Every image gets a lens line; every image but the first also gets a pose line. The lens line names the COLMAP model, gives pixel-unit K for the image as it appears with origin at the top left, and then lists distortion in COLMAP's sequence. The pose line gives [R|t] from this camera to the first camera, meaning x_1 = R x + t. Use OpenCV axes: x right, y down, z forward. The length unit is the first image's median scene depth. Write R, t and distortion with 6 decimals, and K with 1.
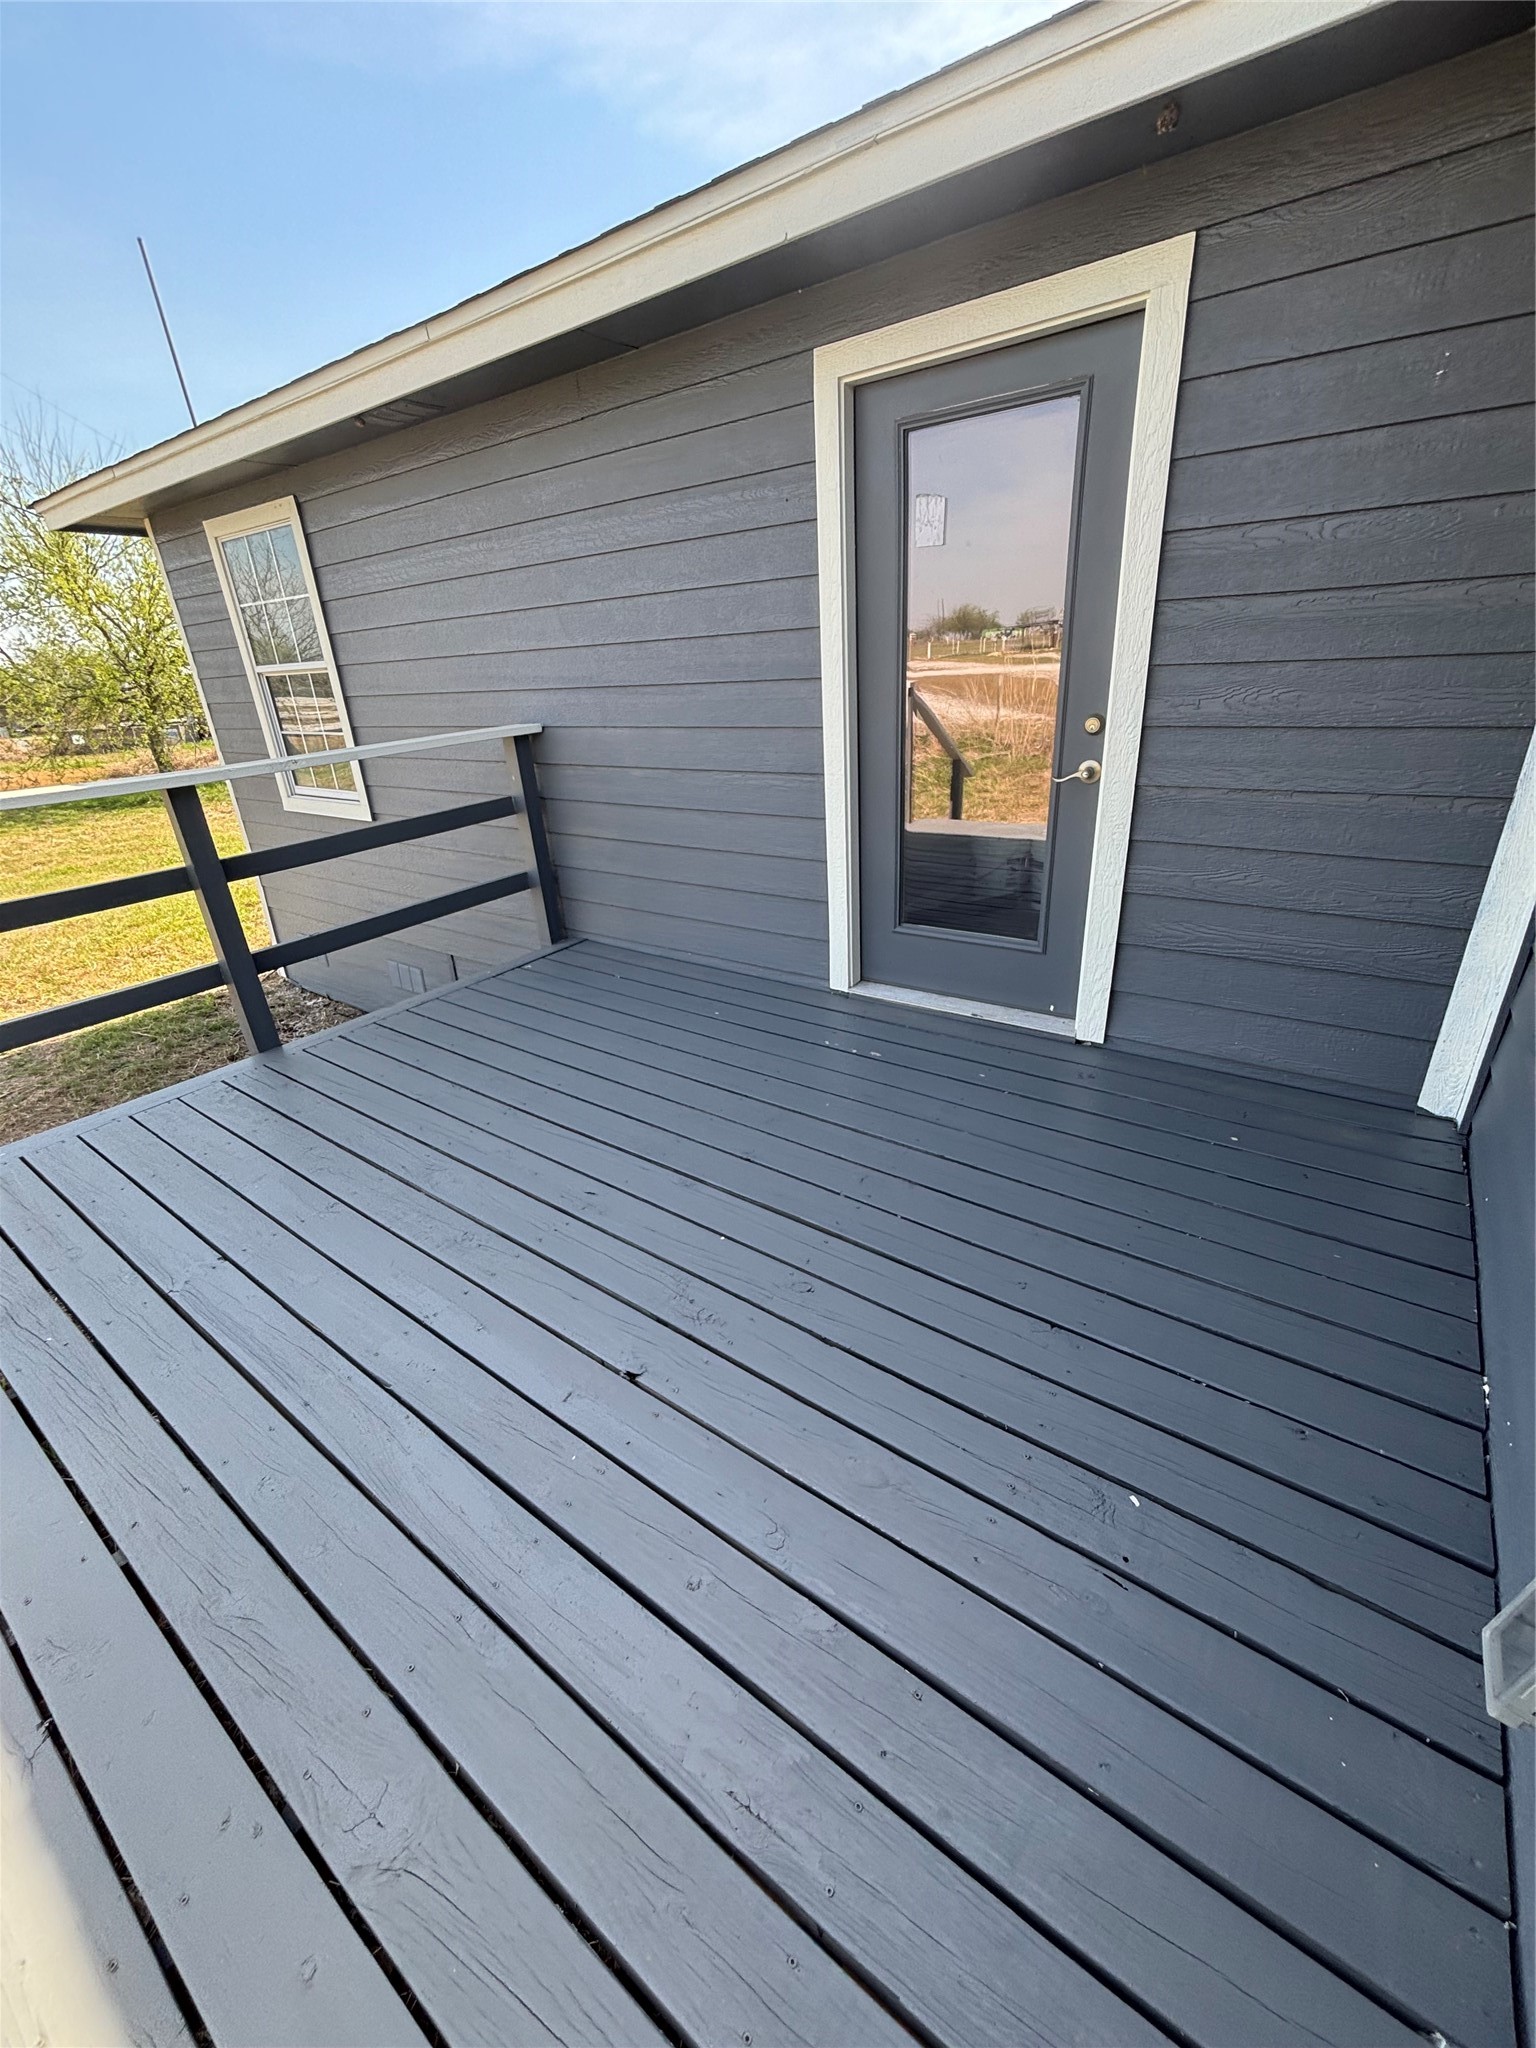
lens RADIAL K [[819.8, 0, 768.0], [0, 819.8, 1024.0], [0, 0, 1]] dist [-0.011267, -0.000036]
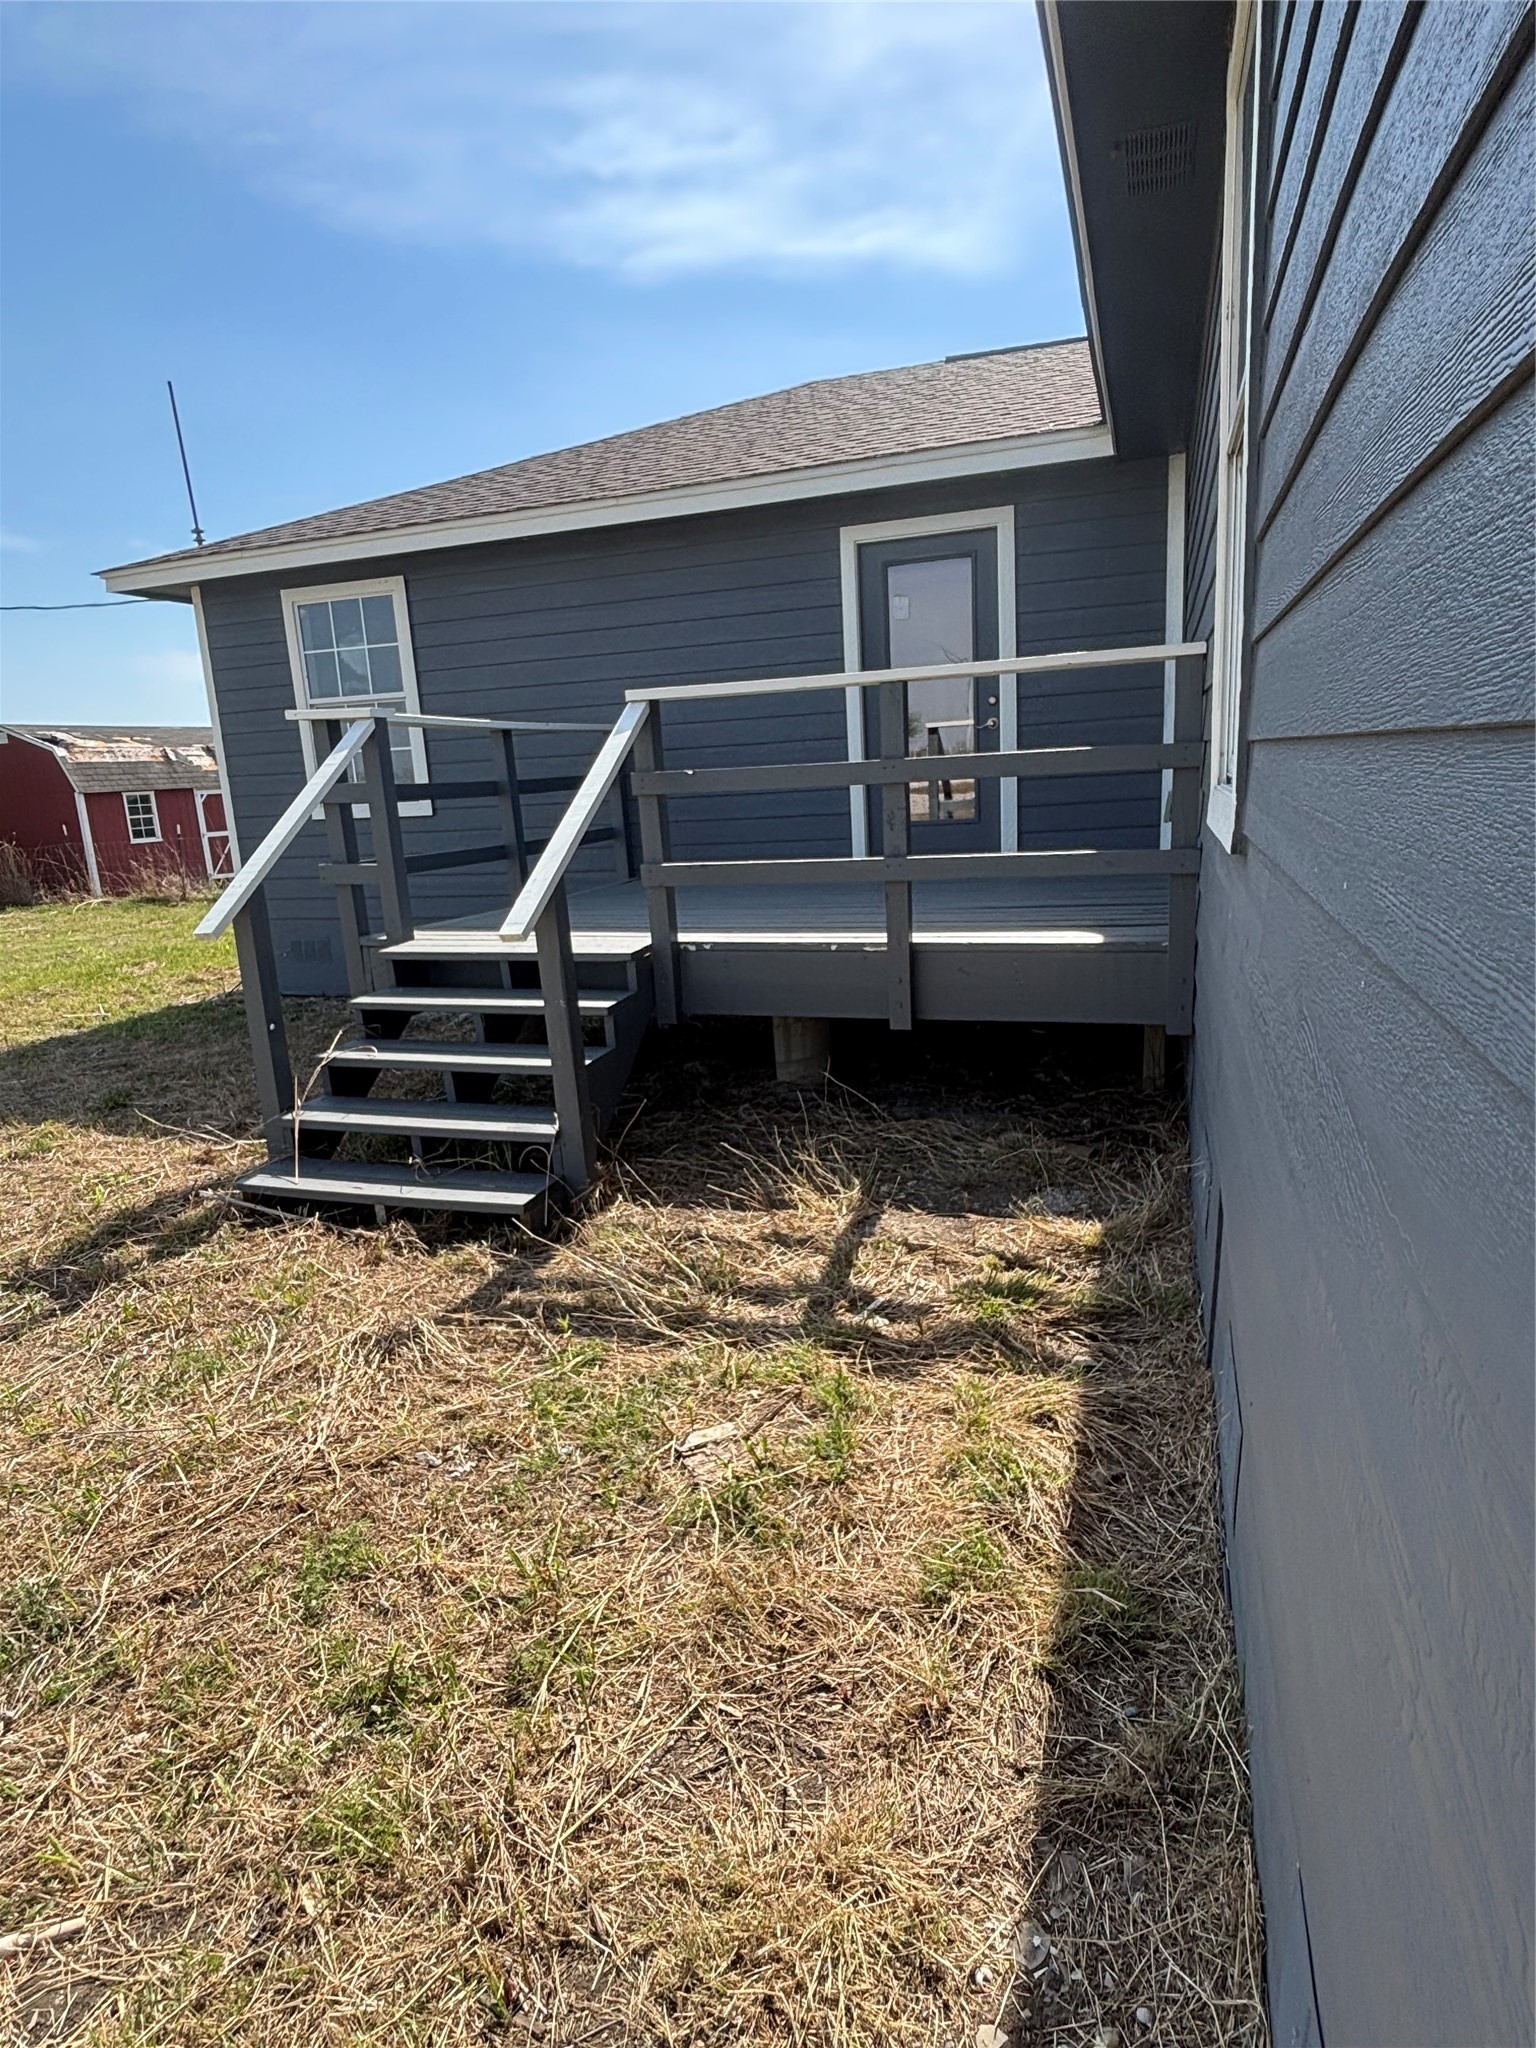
lens RADIAL K [[1136.5, 0, 768.0], [0, 1136.5, 1024.0], [0, 0, 1]] dist [-0.002592, -0.000899]
pose [[0.954882, -0.069342, 0.288776, -1.008990], [0.128476, 0.973114, -0.191160, 0.887045], [-0.267757, 0.219636, 0.938119, -1.329296]]
